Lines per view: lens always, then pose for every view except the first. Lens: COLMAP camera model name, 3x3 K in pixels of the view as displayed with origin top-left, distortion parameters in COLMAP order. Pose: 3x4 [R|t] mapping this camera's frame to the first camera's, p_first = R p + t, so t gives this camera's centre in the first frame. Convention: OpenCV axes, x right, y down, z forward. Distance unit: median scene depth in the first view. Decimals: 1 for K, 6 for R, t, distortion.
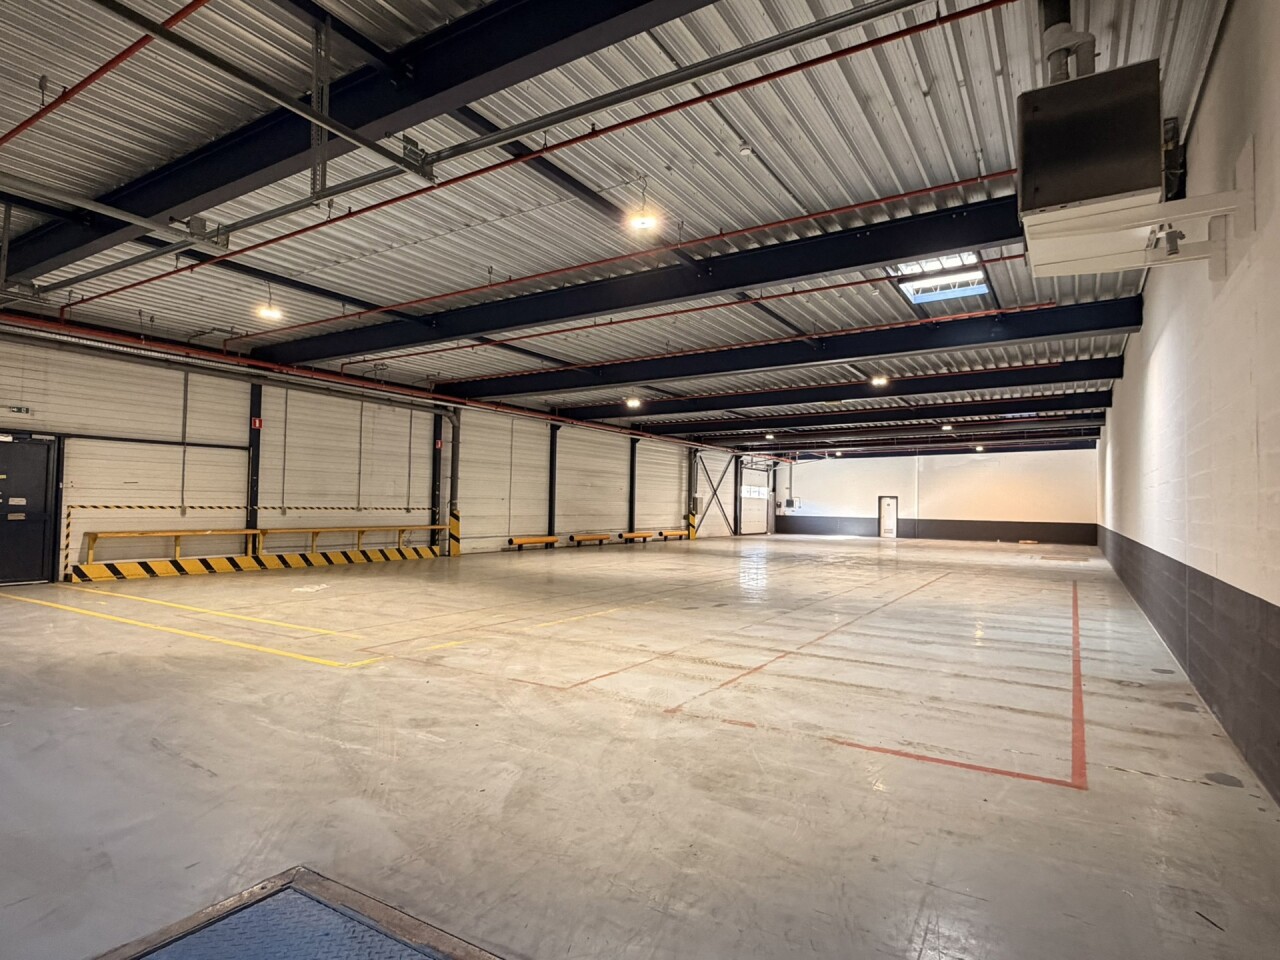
lens RADIAL K [[698.6, 0, 645.1], [0, 698.6, 479.1], [0, 0, 1]] dist [0.000509, -0.000576]
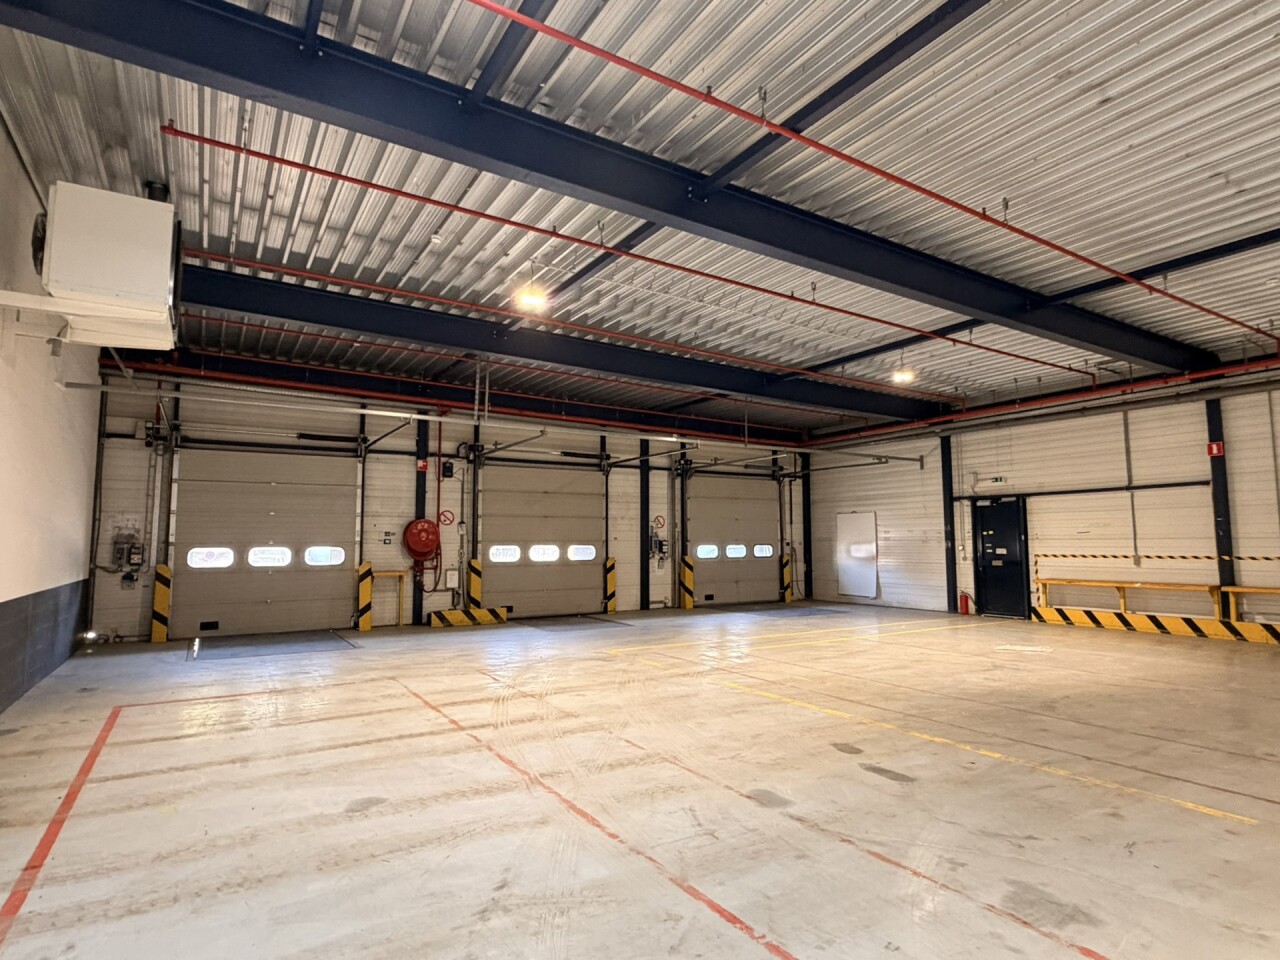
lens RADIAL K [[698.6, 0, 640.1], [0, 698.6, 477.0], [0, 0, 1]] dist [0.000509, -0.000576]
pose [[-0.441092, -0.104813, -0.891320, 0.395391], [0.026731, 0.991182, -0.129784, 0.033129], [0.897064, -0.081073, -0.434401, 0.710815]]
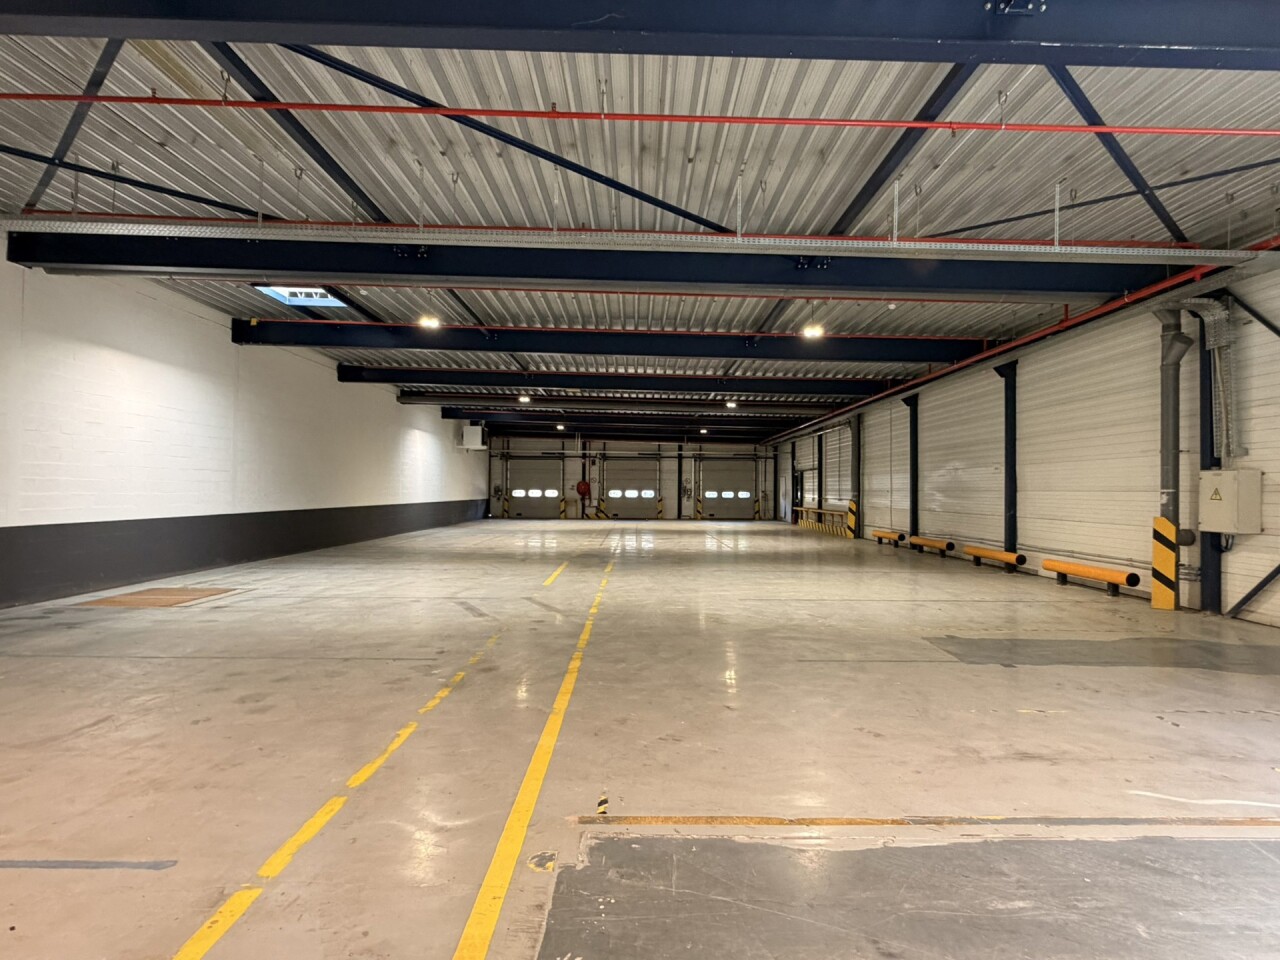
lens RADIAL K [[698.6, 0, 645.5], [0, 698.6, 480.2], [0, 0, 1]] dist [0.000509, -0.000576]
pose [[-0.844423, -0.035297, -0.534512, 0.718690], [-0.006548, 0.998432, -0.055587, 0.077996], [0.535636, -0.043439, -0.843331, 1.812019]]
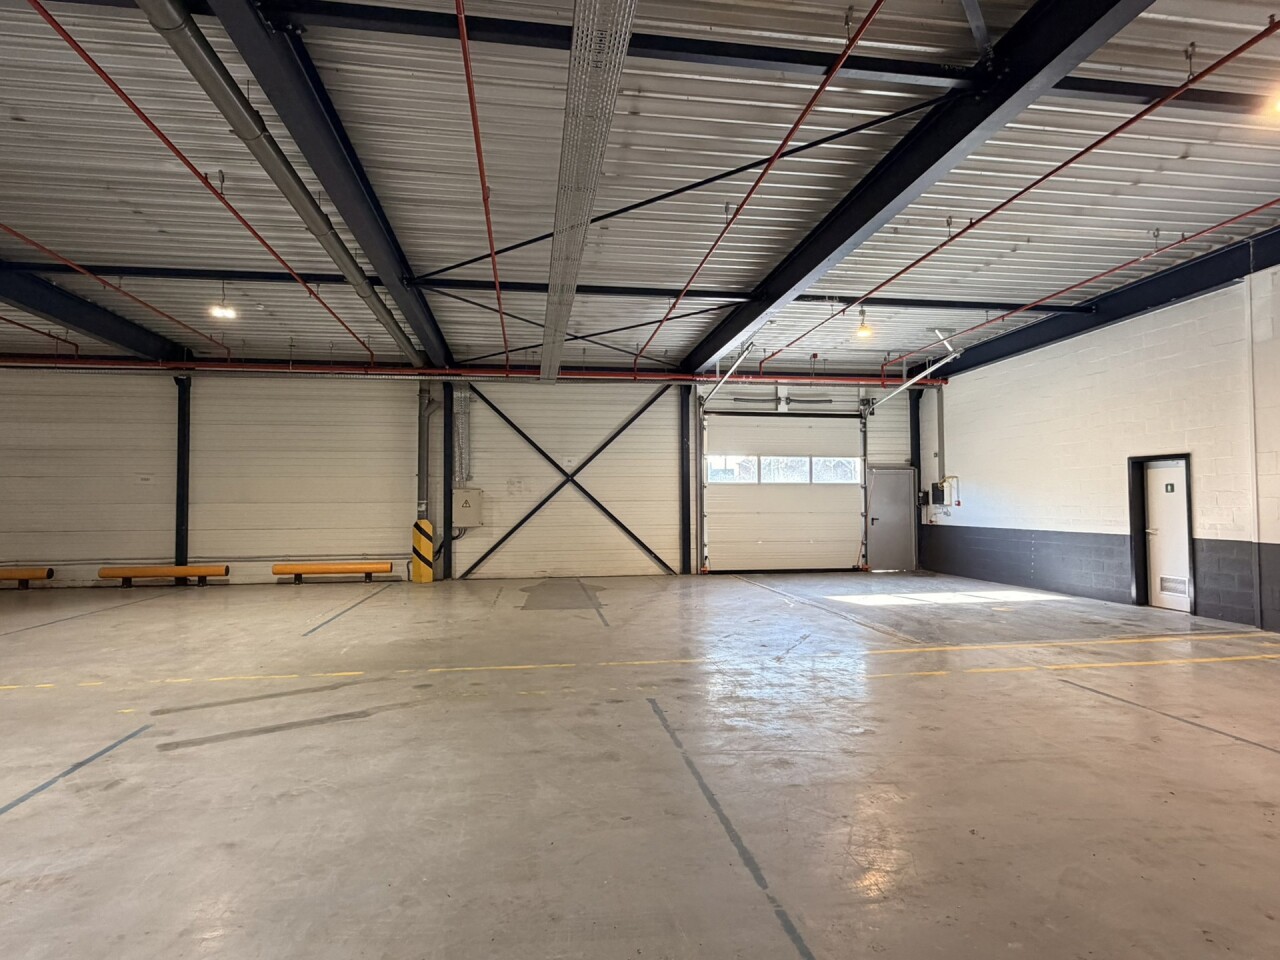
lens RADIAL K [[698.6, 0, 643.0], [0, 698.6, 472.8], [0, 0, 1]] dist [0.000509, -0.000576]
pose [[0.646329, -0.060372, -0.760667, 0.830604], [0.046625, 0.998127, -0.039602, 0.065952], [0.761633, -0.009870, 0.647933, 1.340517]]
